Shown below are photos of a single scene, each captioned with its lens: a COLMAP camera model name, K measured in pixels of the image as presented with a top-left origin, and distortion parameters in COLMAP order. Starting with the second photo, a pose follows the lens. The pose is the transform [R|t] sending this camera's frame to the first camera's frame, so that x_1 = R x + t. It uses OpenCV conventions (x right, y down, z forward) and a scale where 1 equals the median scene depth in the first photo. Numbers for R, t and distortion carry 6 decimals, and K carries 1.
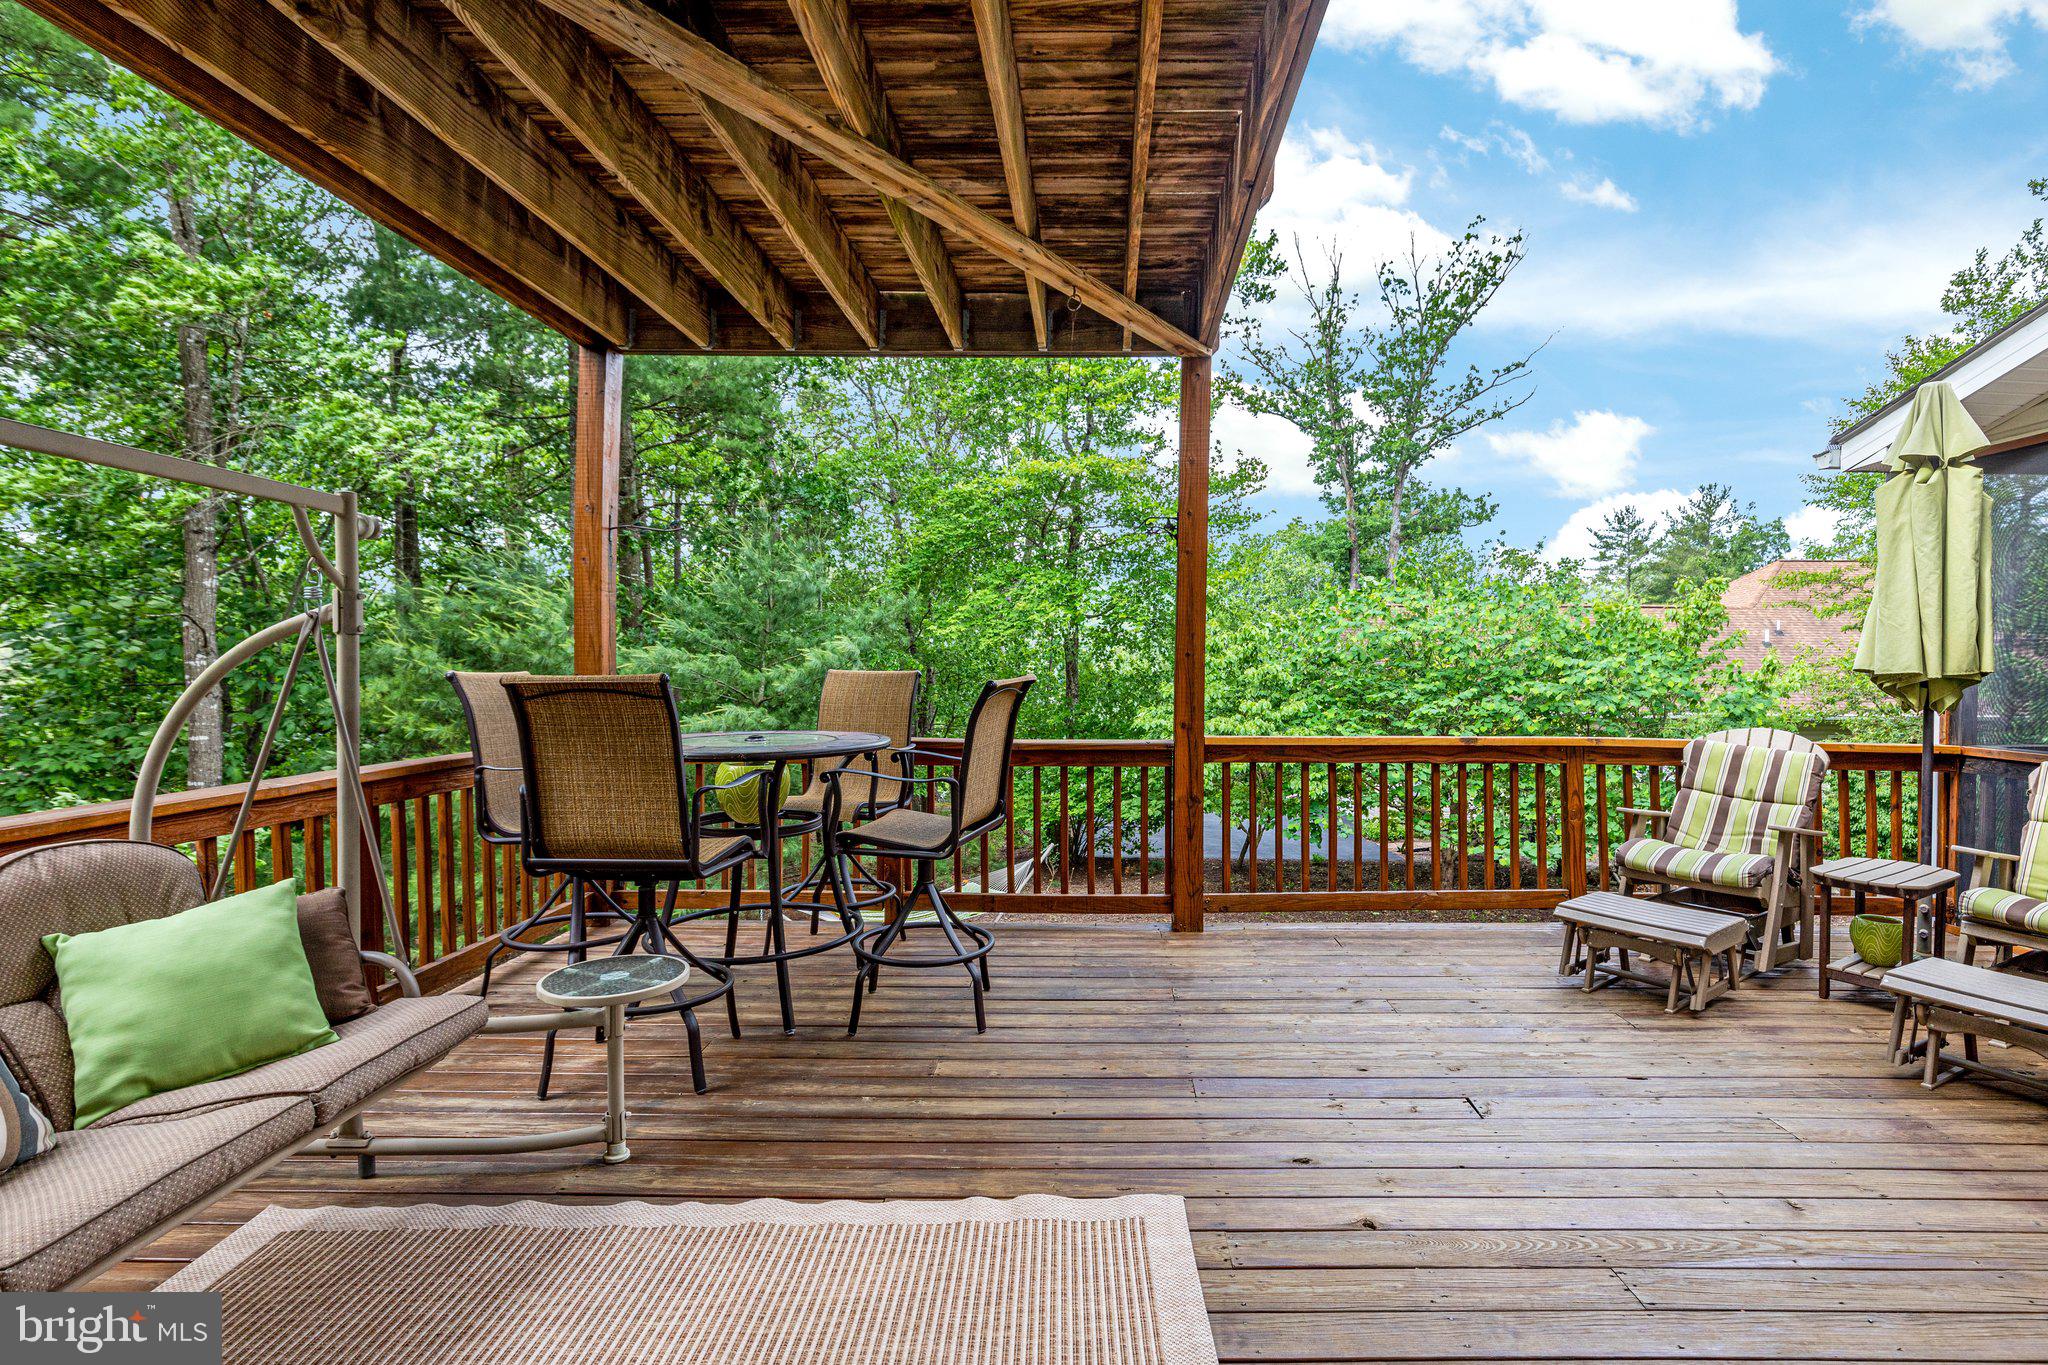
lens RADIAL K [[1025.8, 0, 1027.9], [0, 1025.8, 684.2], [0, 0, 1]] dist [0.000014, -0.000273]
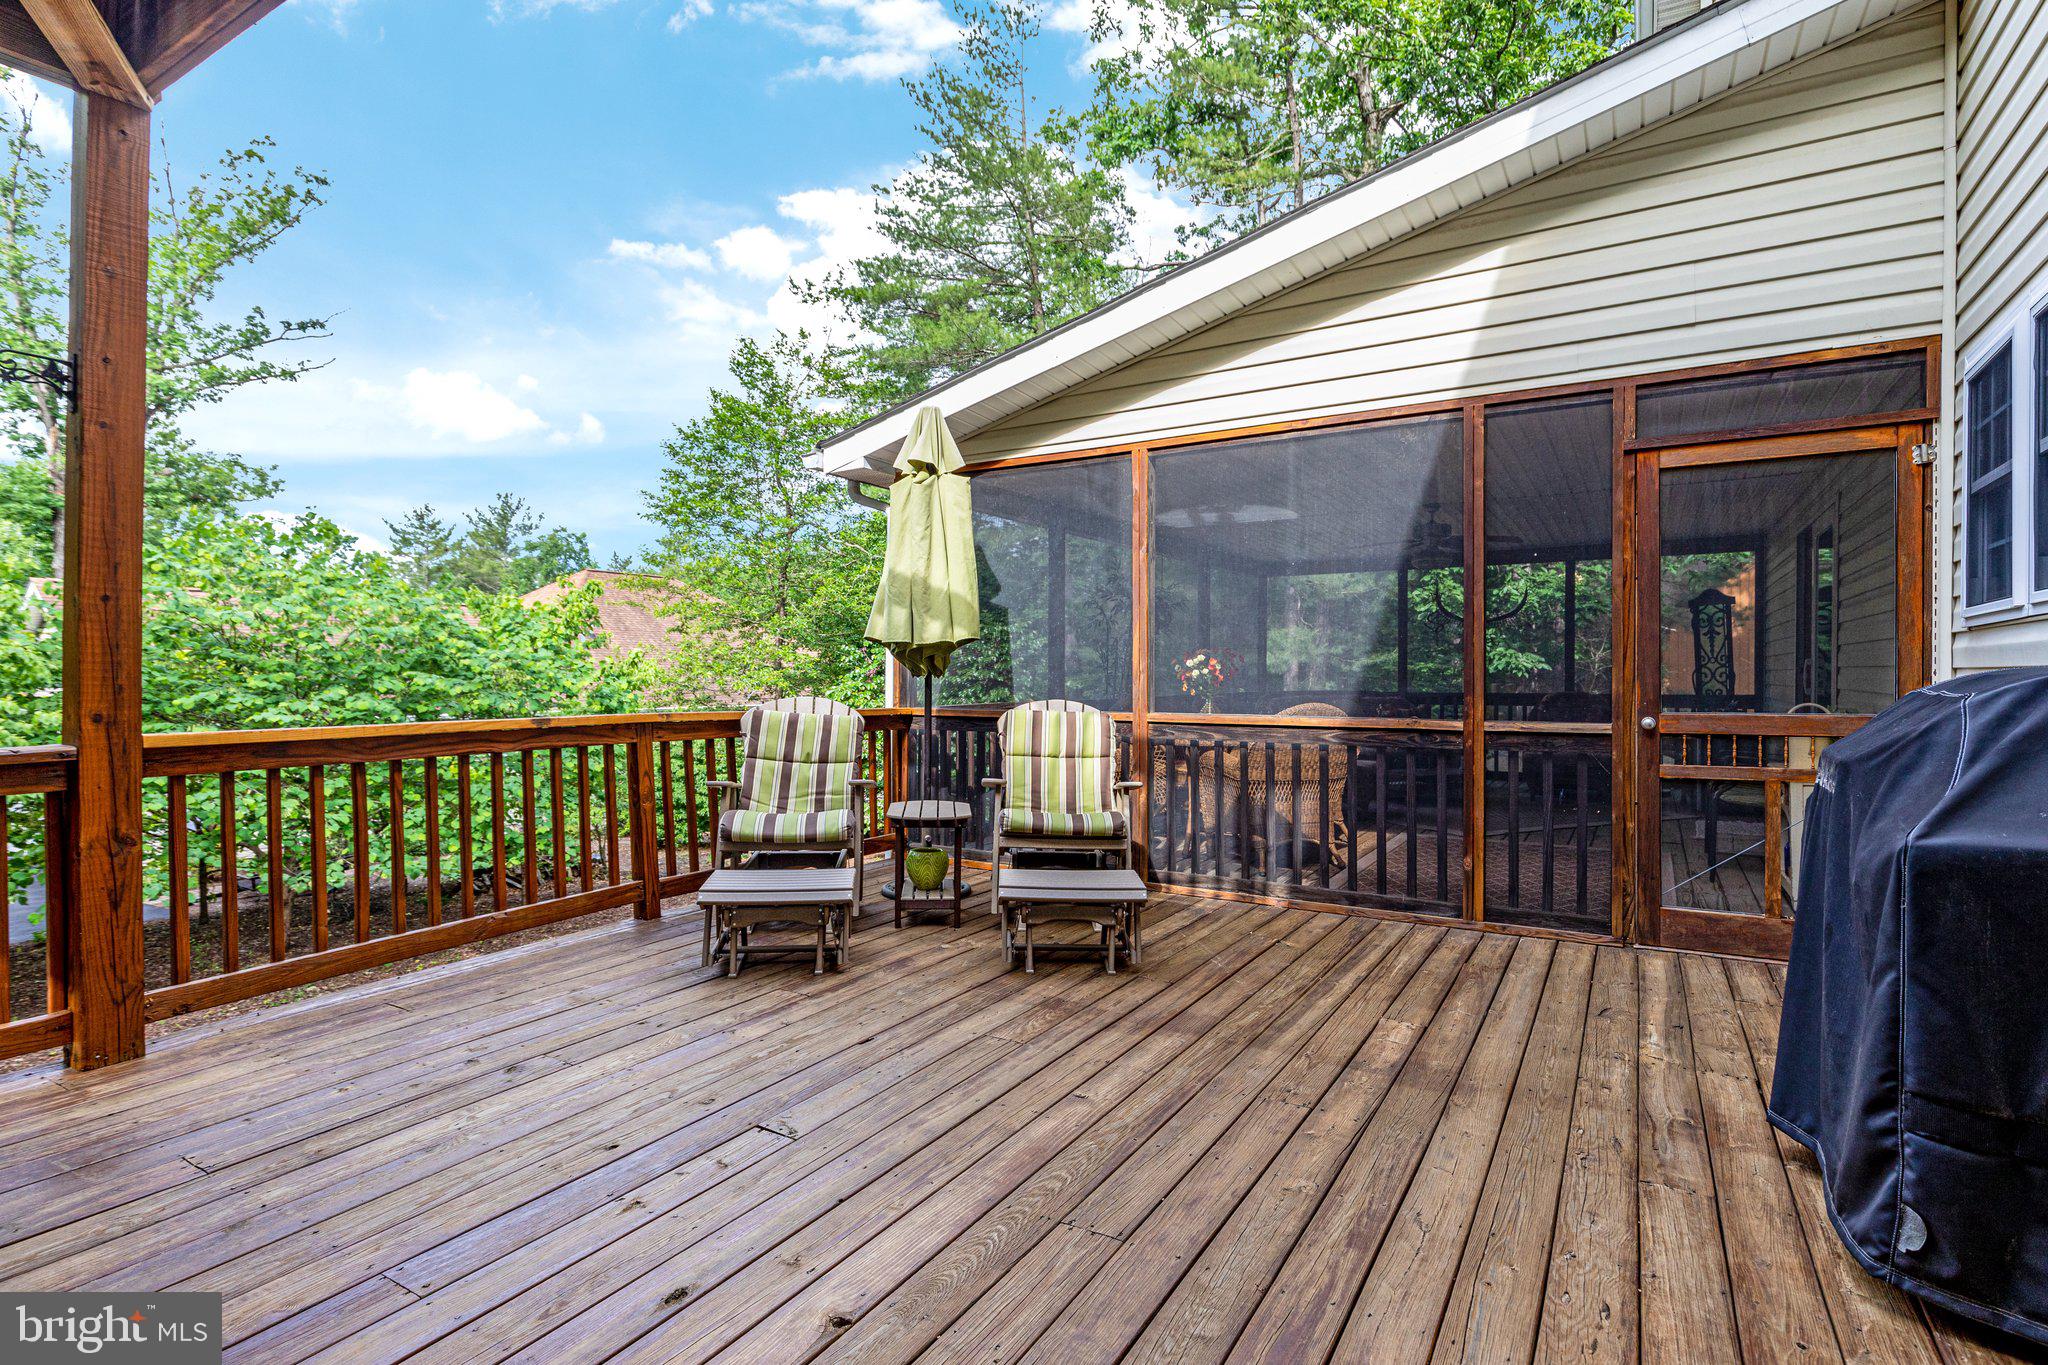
lens RADIAL K [[1054.7, 0, 1026.0], [0, 1054.7, 674.5], [0, 0, 1]] dist [-0.011976, 0.001285]
pose [[0.466765, -0.000753, 0.884381, -0.153596], [0.017743, 0.999806, -0.008513, 0.034085], [-0.884203, 0.019665, 0.466688, 0.279256]]
